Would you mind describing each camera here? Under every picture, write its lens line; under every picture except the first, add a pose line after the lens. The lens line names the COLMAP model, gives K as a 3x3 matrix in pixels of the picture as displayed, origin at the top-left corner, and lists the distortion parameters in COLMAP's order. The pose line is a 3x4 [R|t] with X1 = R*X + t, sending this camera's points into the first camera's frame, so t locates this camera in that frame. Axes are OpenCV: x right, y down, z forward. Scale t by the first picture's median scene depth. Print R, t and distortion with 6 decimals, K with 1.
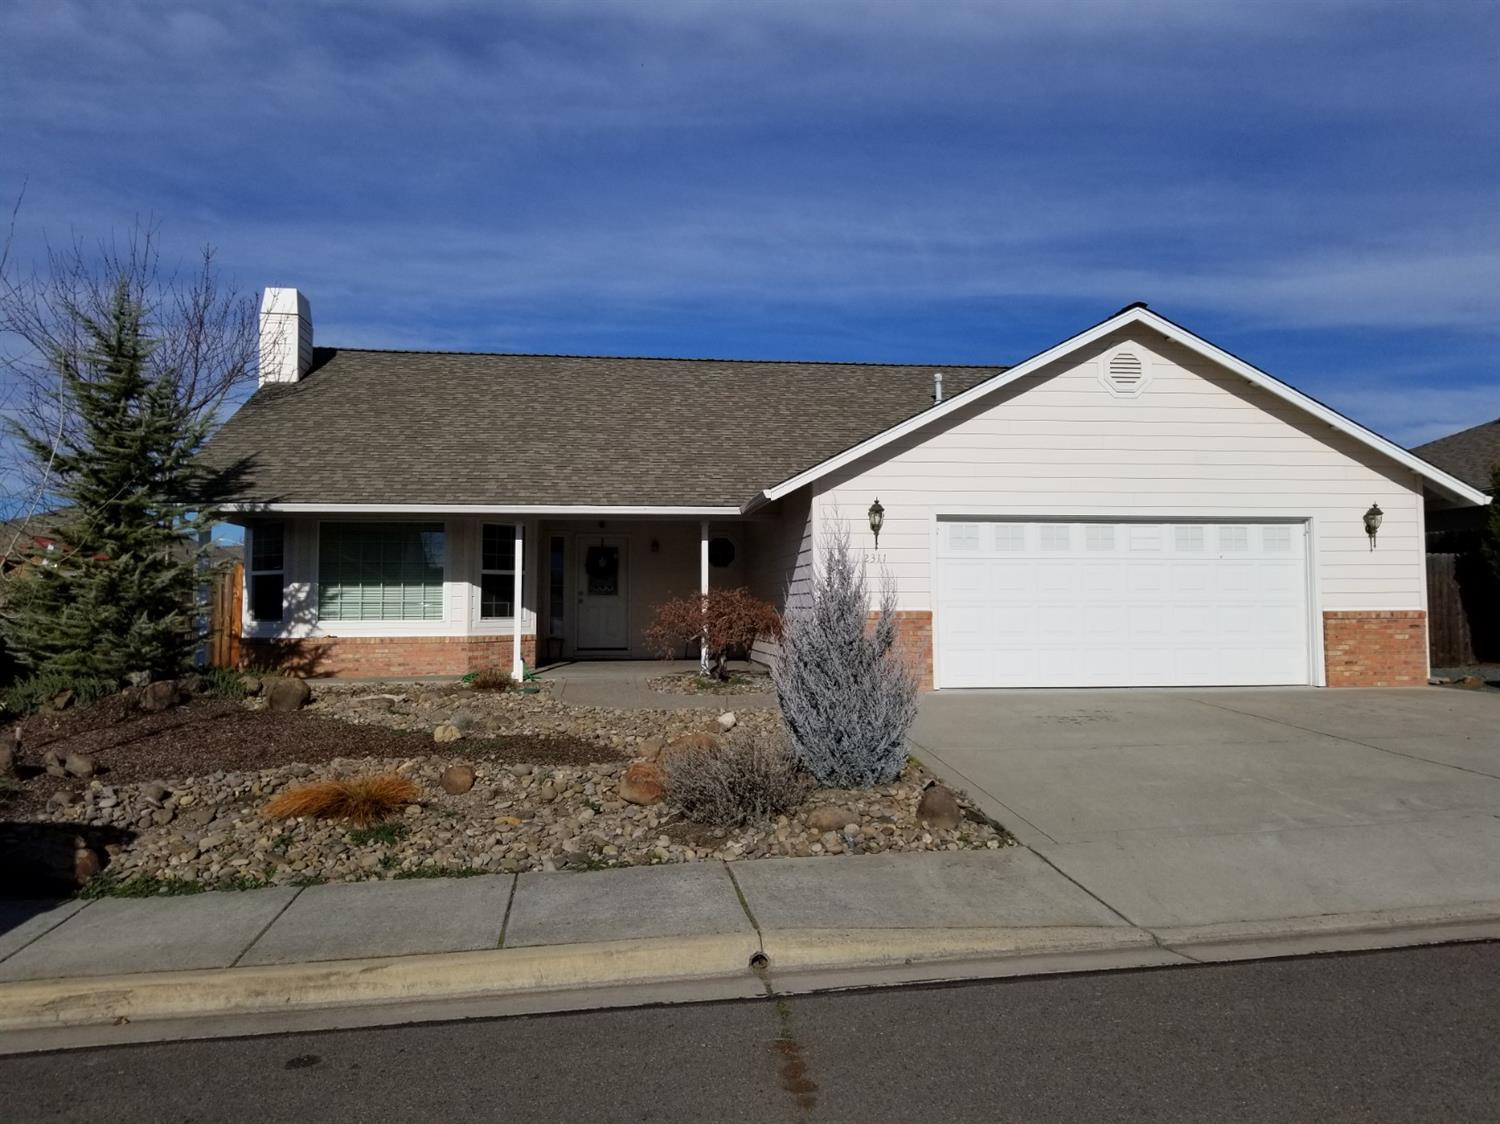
lens RADIAL K [[1121.3, 0, 750.0], [0, 1121.3, 562.0], [0, 0, 1]] dist [0.002463, -0.061370]
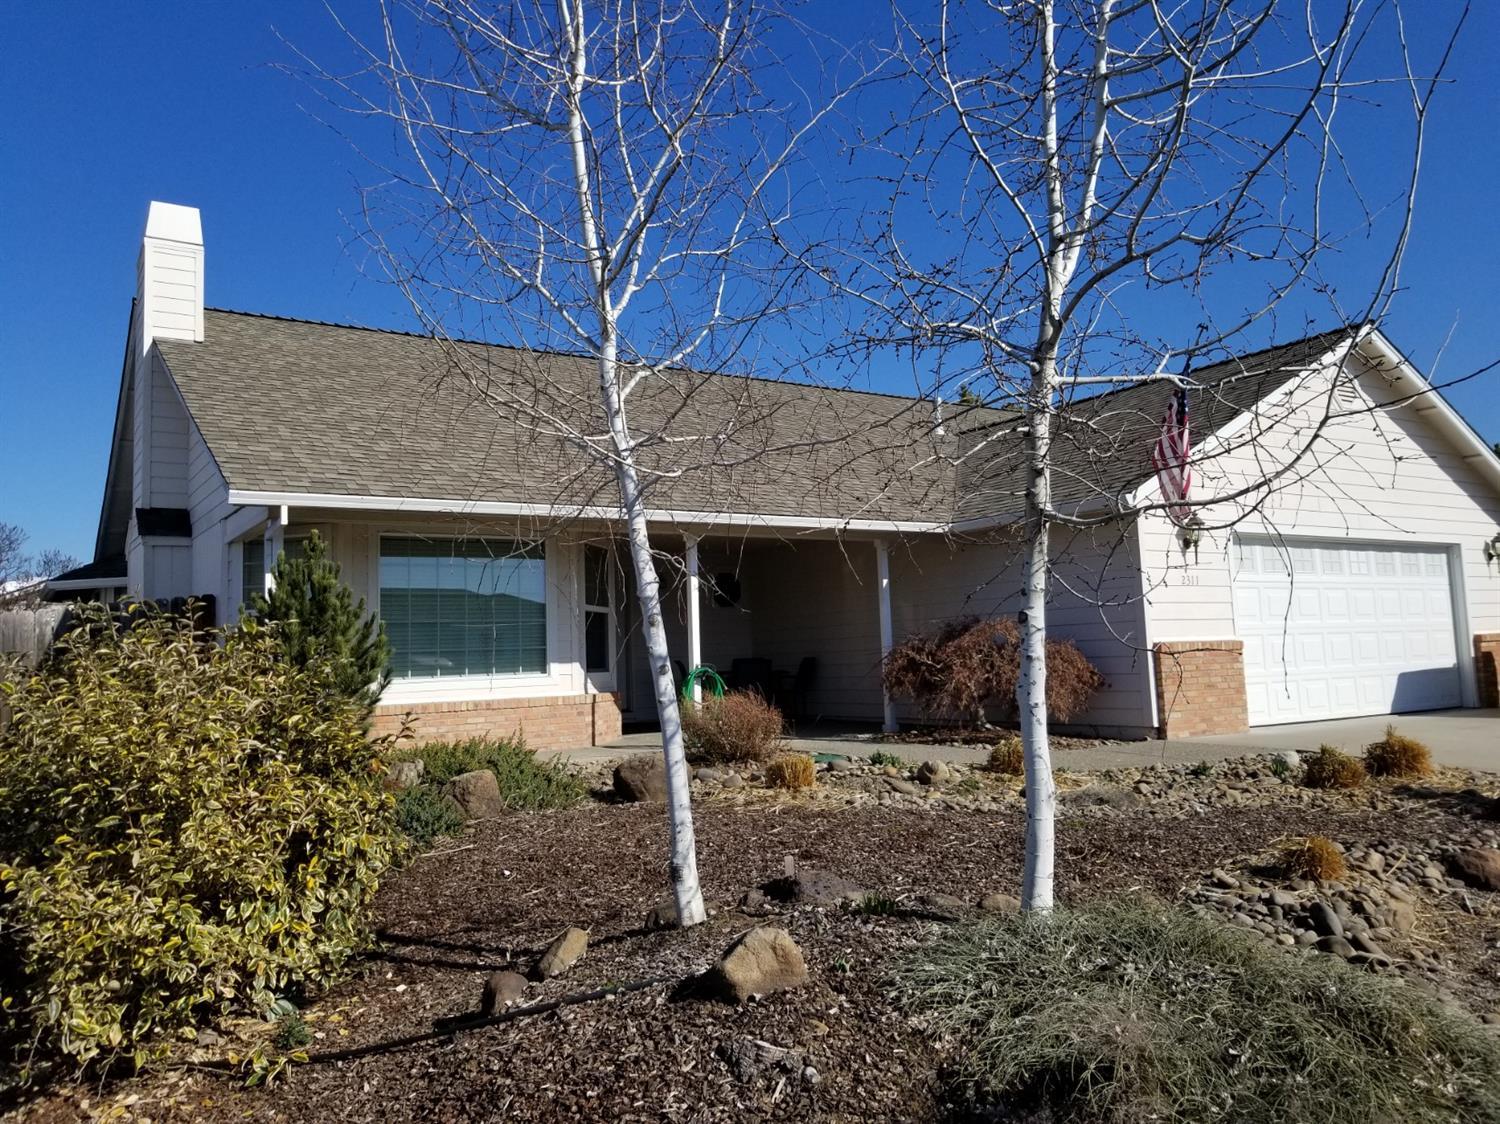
lens RADIAL K [[1121.3, 0, 750.0], [0, 1121.3, 562.0], [0, 0, 1]] dist [0.002463, -0.061370]
pose [[0.915617, 0.010478, 0.401916, -0.447459], [0.011277, 0.998598, -0.051725, 0.019008], [-0.401894, 0.051893, 0.914215, 0.288715]]
